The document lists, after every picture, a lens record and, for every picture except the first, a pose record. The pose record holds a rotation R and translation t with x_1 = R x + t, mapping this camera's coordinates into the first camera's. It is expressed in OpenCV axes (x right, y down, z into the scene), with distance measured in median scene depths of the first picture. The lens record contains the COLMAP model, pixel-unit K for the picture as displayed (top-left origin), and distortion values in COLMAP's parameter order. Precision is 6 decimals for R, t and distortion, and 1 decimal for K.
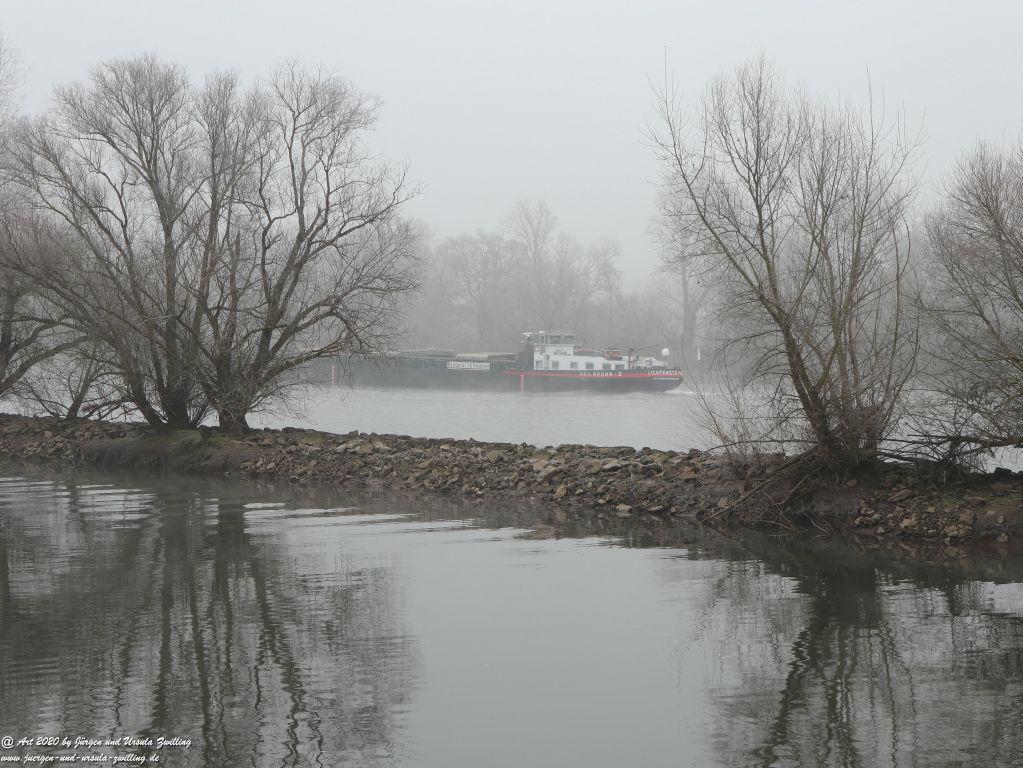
lens RADIAL K [[1900.6, 0, 511.5], [0, 1900.6, 384.0], [0, 0, 1]] dist [0.149766, 0.092890]
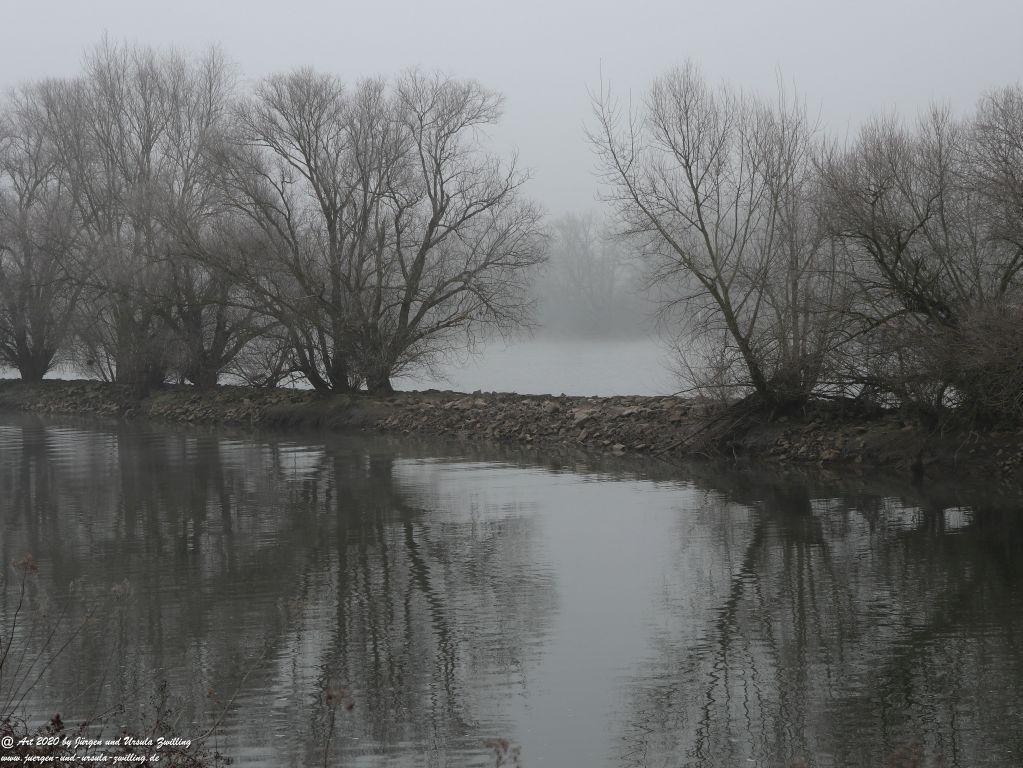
lens RADIAL K [[1900.6, 0, 511.5], [0, 1900.6, 384.0], [0, 0, 1]] dist [0.149766, 0.092890]
pose [[0.984351, -0.027454, -0.174066, 0.132154], [0.030400, 0.999436, 0.014280, 0.004933], [0.173575, -0.019348, 0.984631, -0.112731]]
